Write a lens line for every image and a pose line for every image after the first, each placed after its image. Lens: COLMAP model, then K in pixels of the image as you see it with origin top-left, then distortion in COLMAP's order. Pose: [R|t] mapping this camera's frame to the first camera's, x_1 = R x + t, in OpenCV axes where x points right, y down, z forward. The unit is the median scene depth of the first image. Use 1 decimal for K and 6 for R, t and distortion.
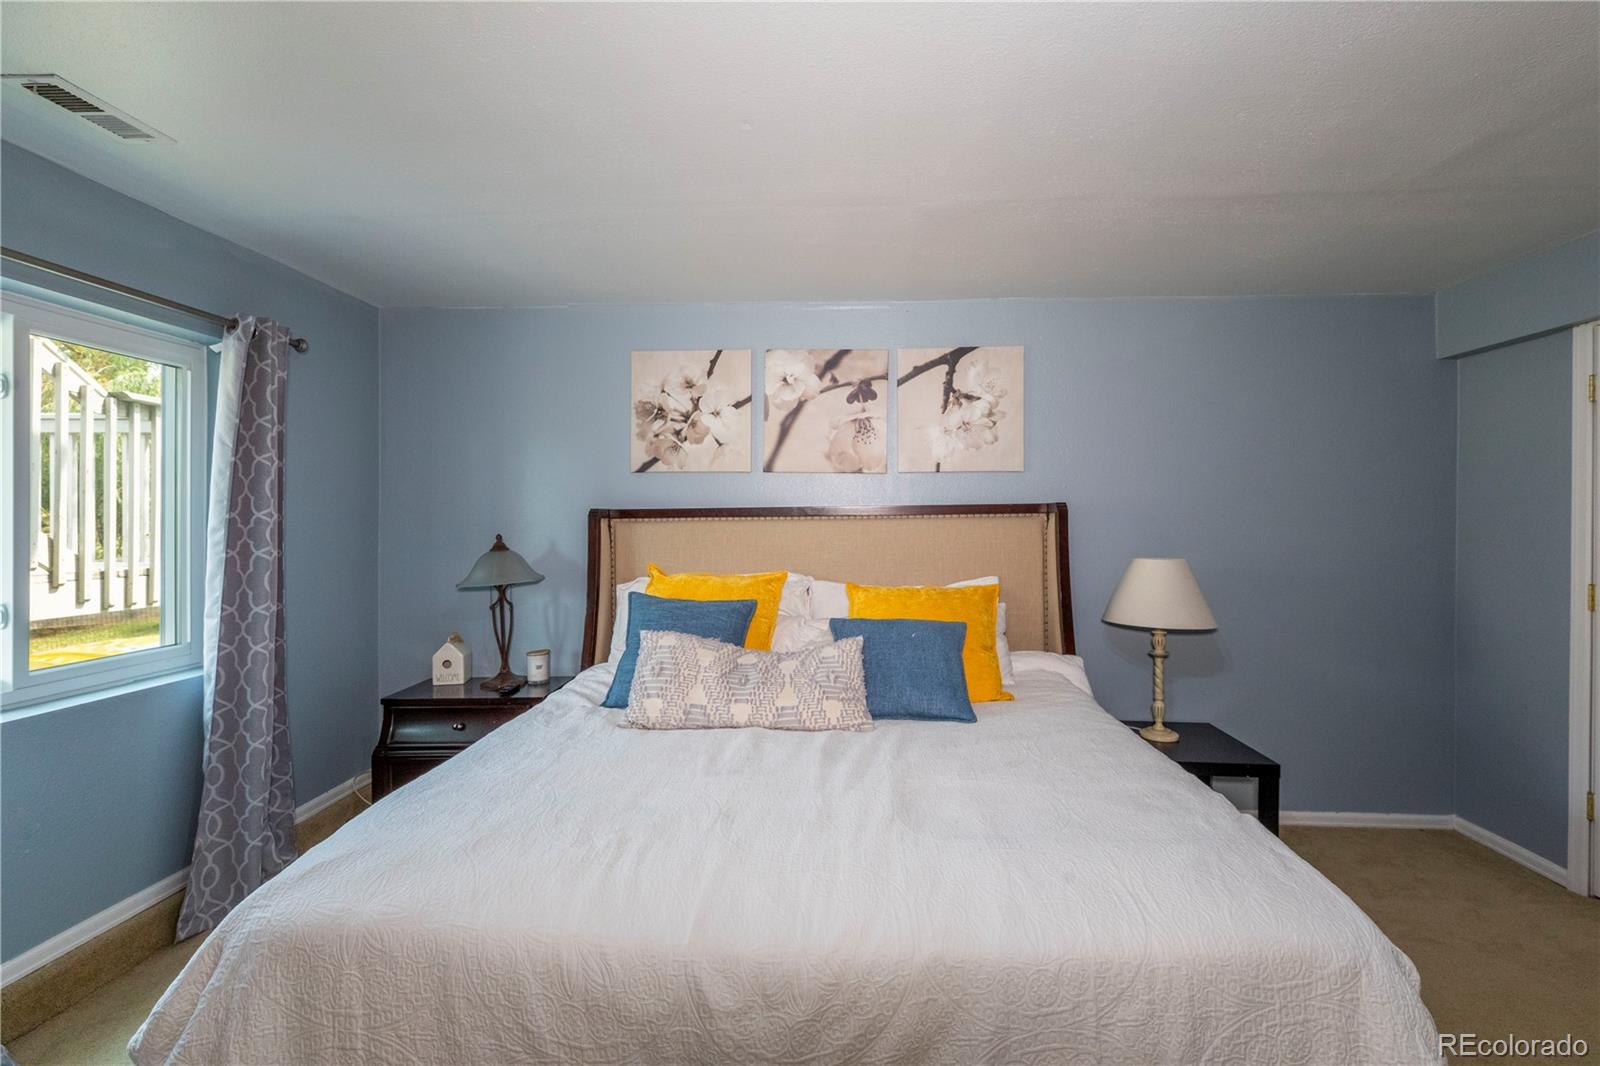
lens RADIAL K [[715.3, 0, 798.5], [0, 715.3, 521.3], [0, 0, 1]] dist [0.006395, -0.001307]
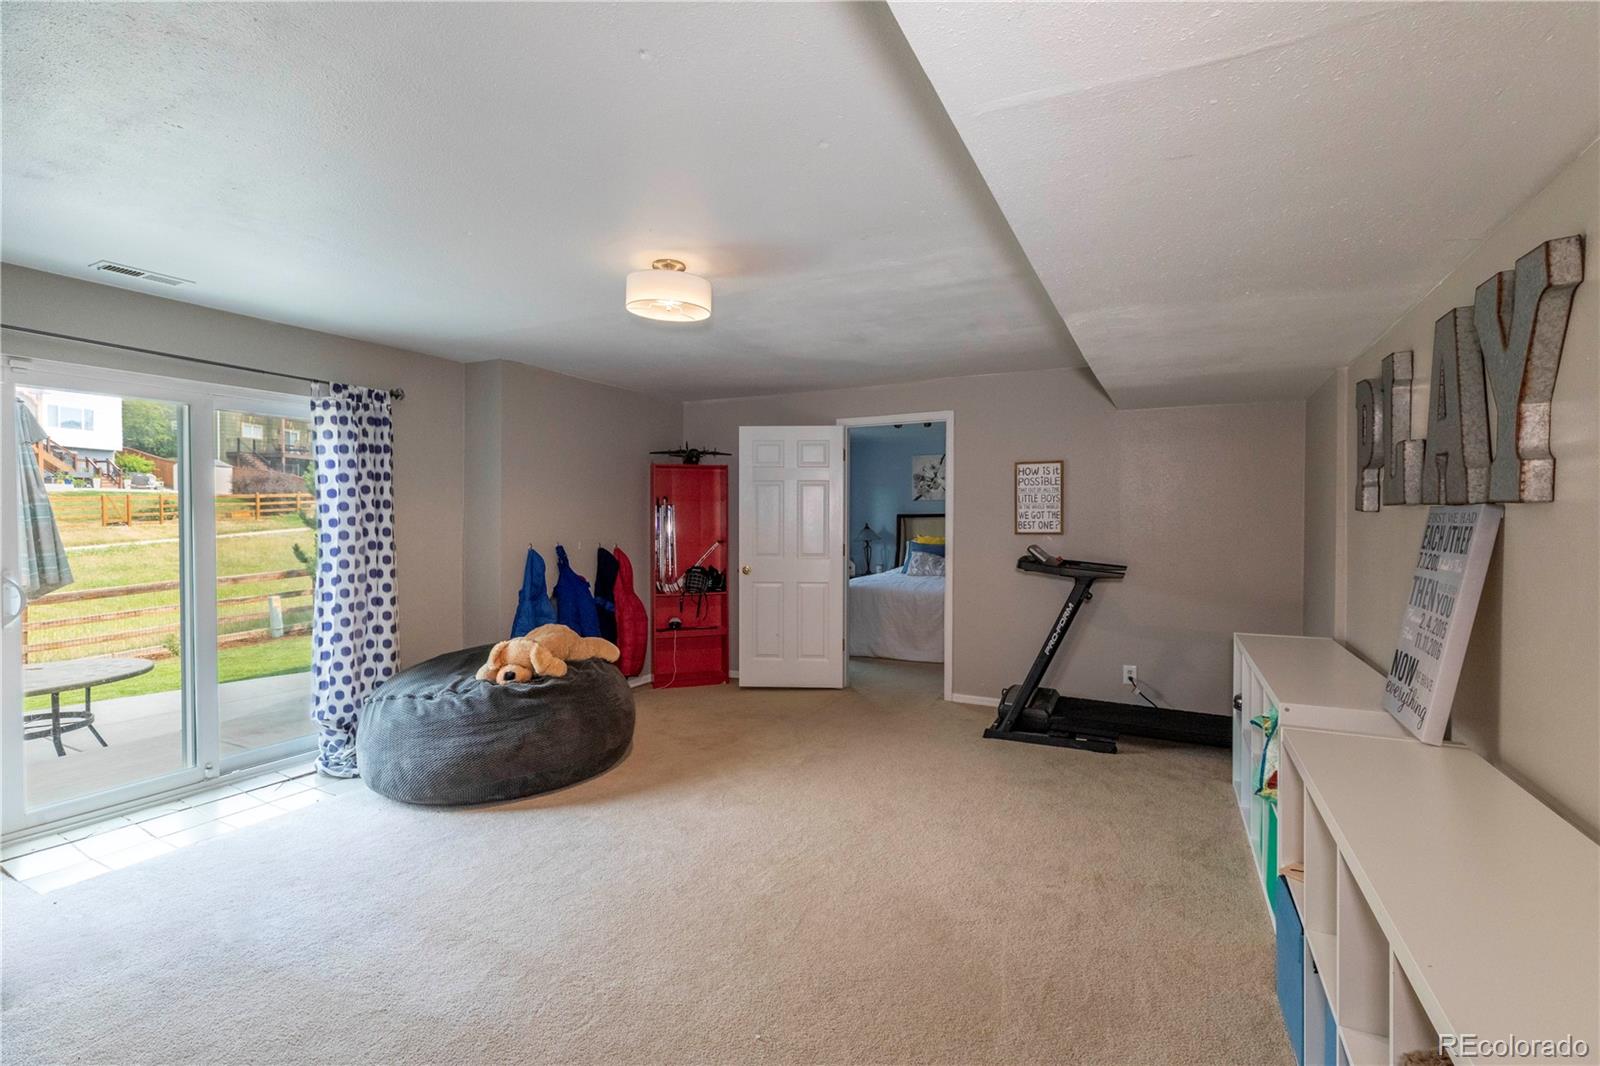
lens RADIAL K [[715.3, 0, 800.5], [0, 715.3, 530.5], [0, 0, 1]] dist [0.006395, -0.001307]
pose [[0.909909, 0.005222, -0.414775, 0.507695], [-0.002156, 0.999967, 0.007860, 0.024440], [0.414802, -0.006258, 0.909890, -1.646525]]
